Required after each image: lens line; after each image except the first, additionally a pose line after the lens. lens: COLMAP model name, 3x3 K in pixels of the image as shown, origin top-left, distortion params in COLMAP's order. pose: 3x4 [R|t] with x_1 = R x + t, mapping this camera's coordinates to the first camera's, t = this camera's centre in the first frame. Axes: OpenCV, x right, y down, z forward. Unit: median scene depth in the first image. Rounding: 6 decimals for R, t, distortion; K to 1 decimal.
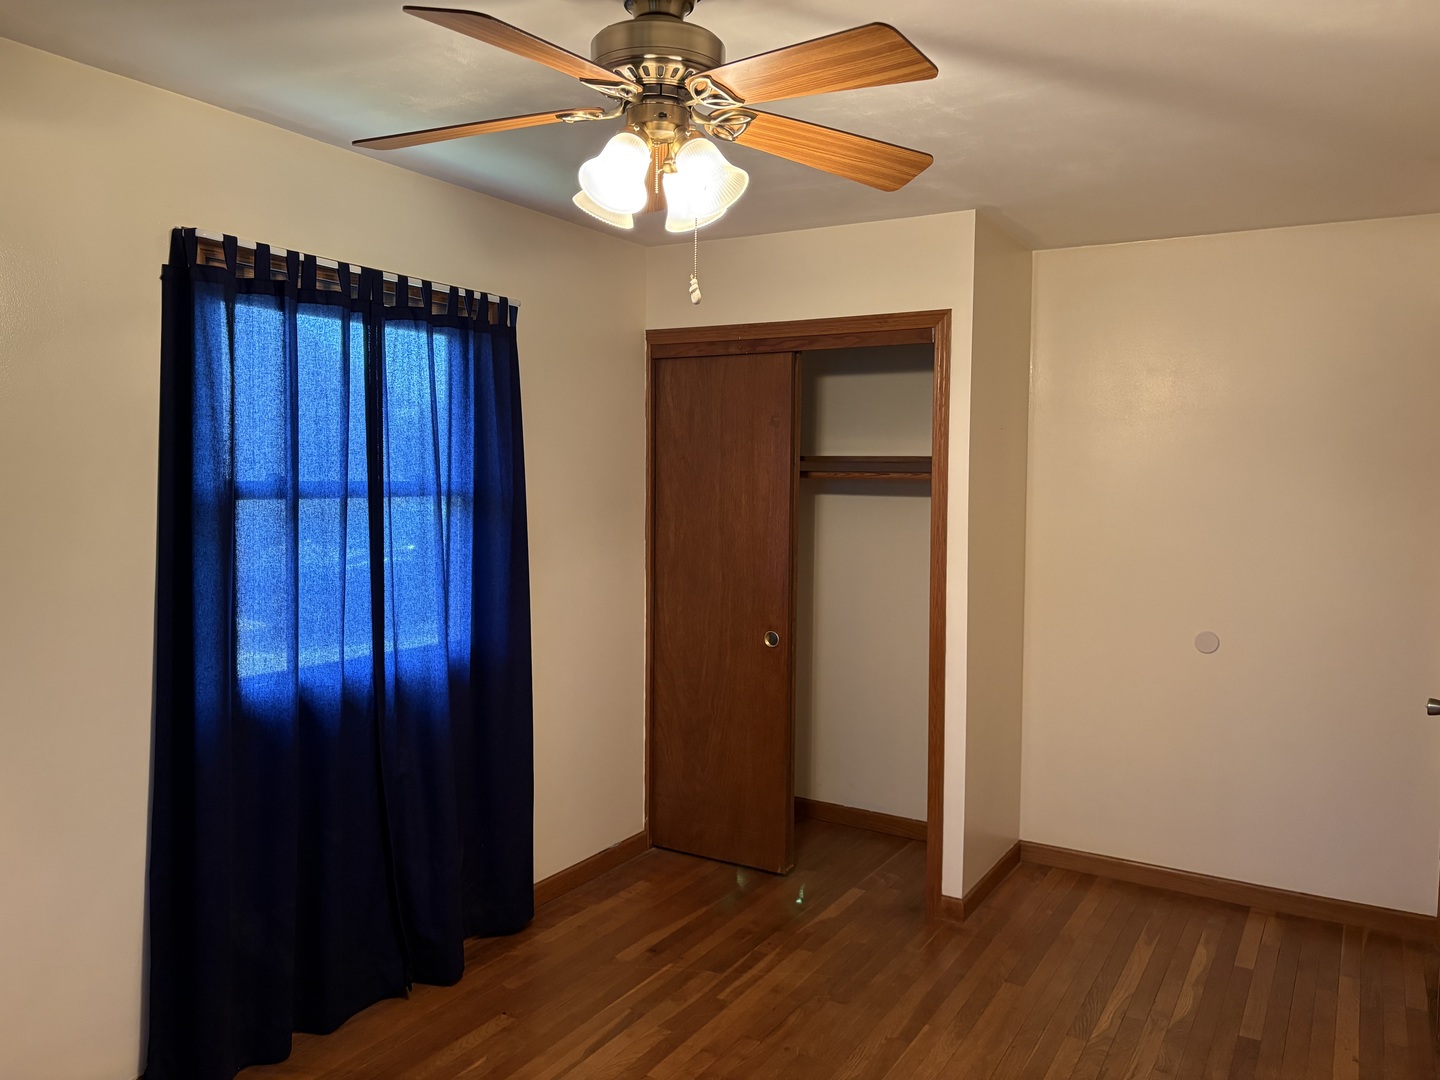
lens RADIAL K [[1092.1, 0, 710.8], [0, 1092.1, 538.6], [0, 0, 1]] dist [0.035404, -0.029120]
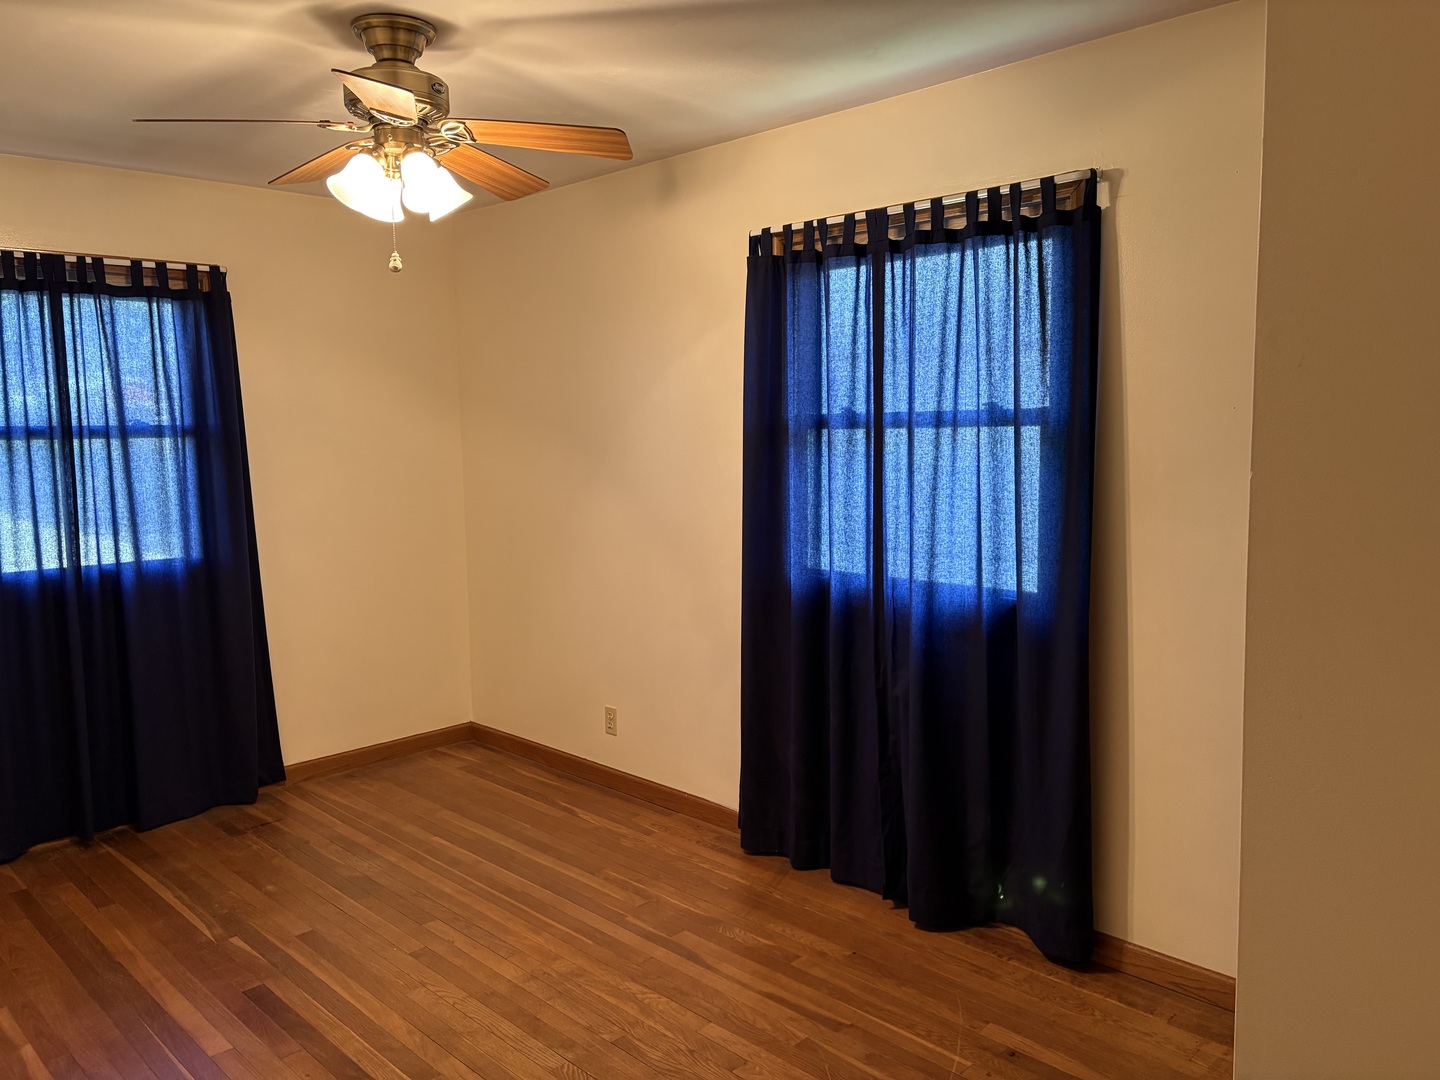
lens RADIAL K [[1092.1, 0, 709.1], [0, 1092.1, 535.3], [0, 0, 1]] dist [0.035404, -0.029120]
pose [[-0.246656, 0.101982, -0.963722, 0.783126], [-0.038676, 0.992619, 0.114939, -0.049900], [0.968331, 0.065624, -0.240892, 1.126420]]
